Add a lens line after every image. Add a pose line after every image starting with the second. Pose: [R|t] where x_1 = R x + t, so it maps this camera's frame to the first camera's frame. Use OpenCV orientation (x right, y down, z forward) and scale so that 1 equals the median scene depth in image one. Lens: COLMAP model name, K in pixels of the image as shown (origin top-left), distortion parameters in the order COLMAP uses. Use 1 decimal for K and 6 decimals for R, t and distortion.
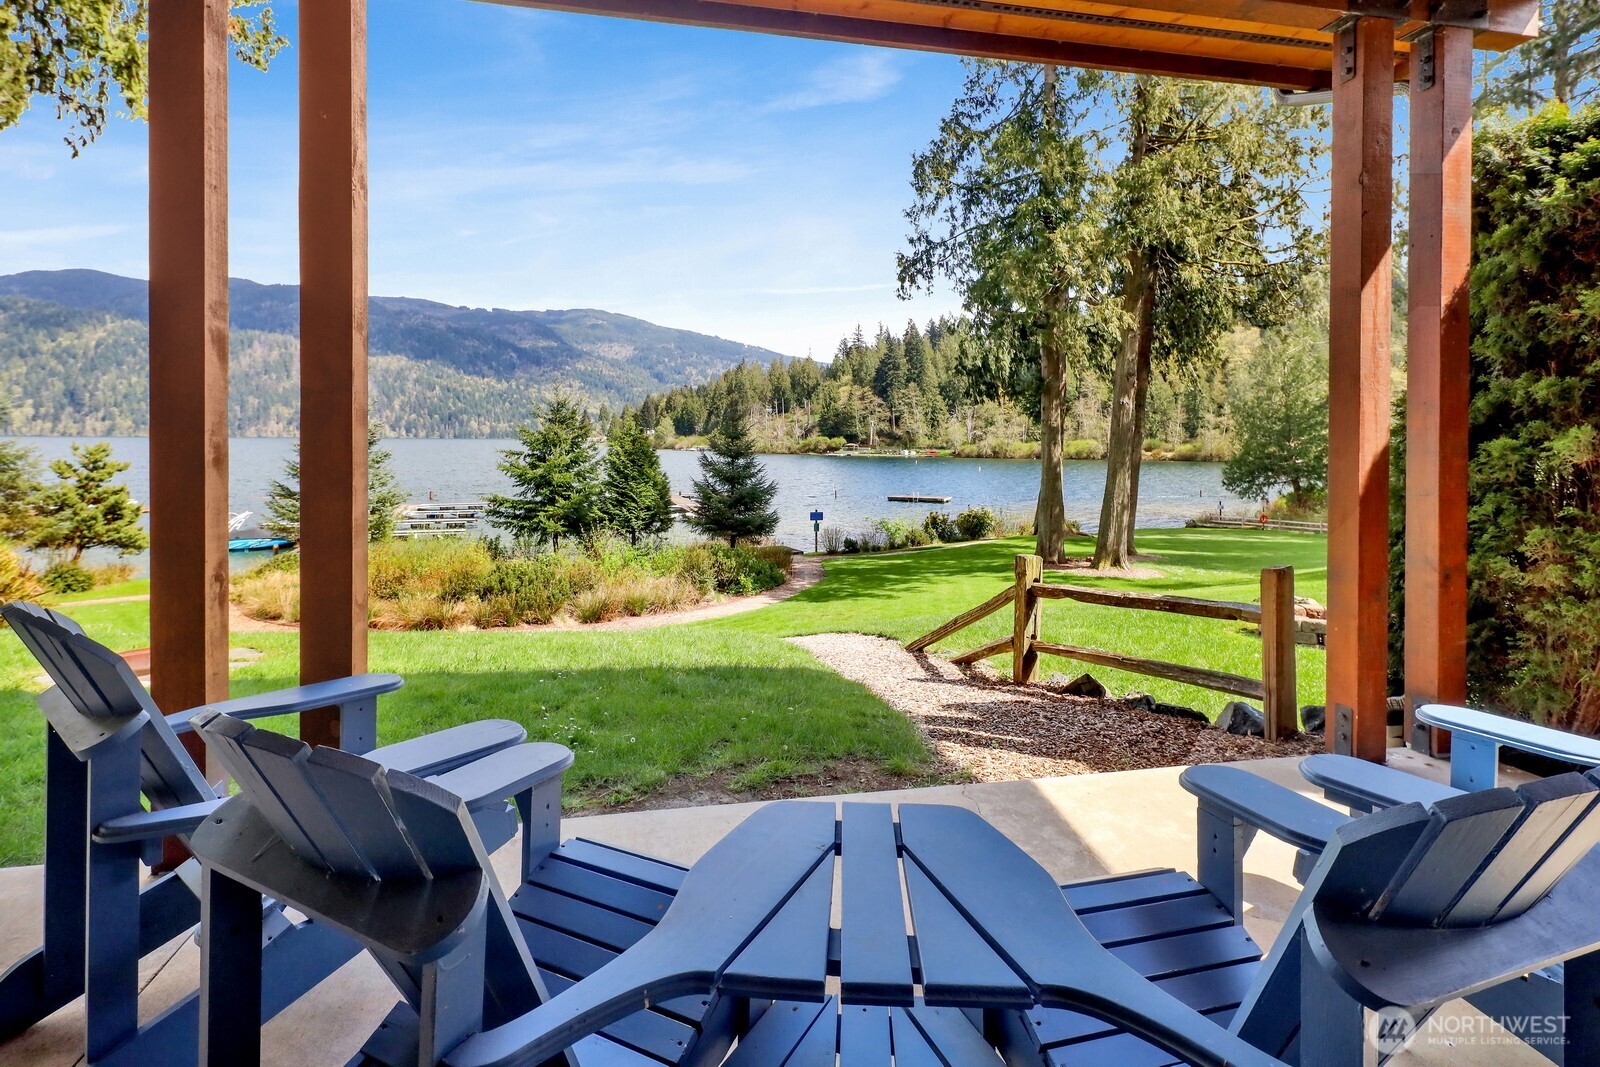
lens RADIAL K [[812.1, 0, 818.6], [0, 812.1, 449.2], [0, 0, 1]] dist [0.014606, -0.008058]
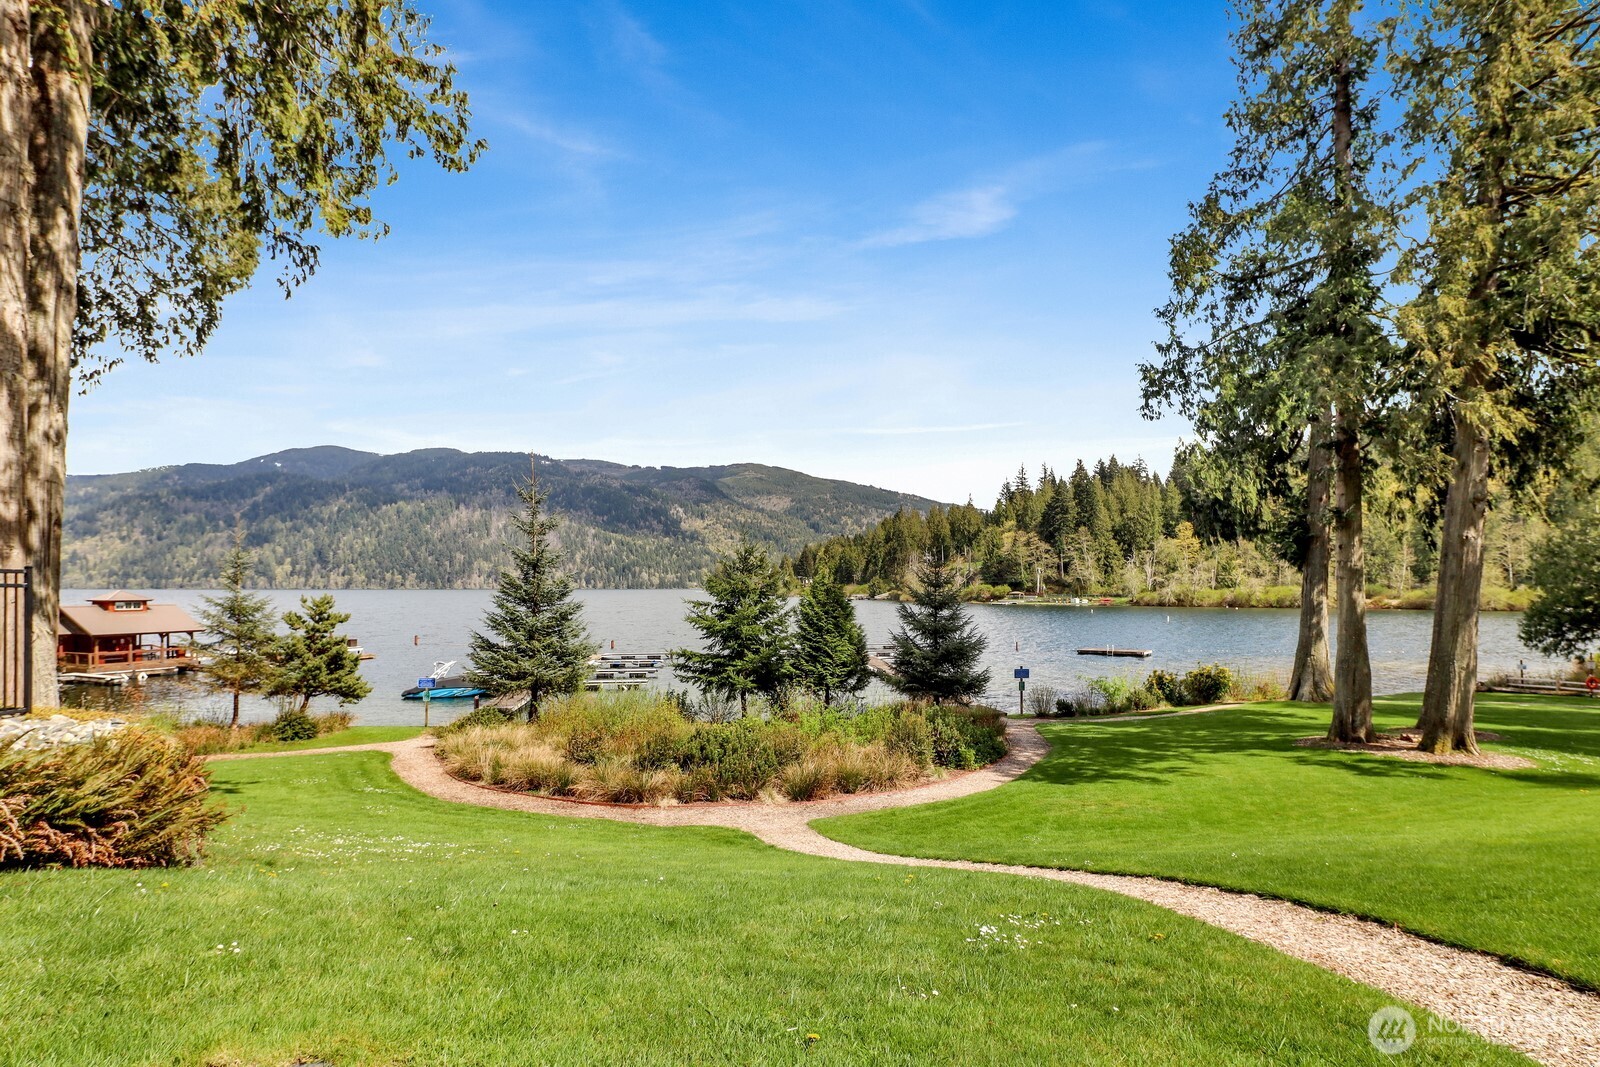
lens RADIAL K [[812.1, 0, 813.8], [0, 812.1, 582.4], [0, 0, 1]] dist [0.014606, -0.008058]
pose [[0.980948, -0.008092, -0.194102, -0.064587], [0.004402, 0.999801, -0.019437, -0.001242], [0.194220, 0.018213, 0.980789, 0.098958]]
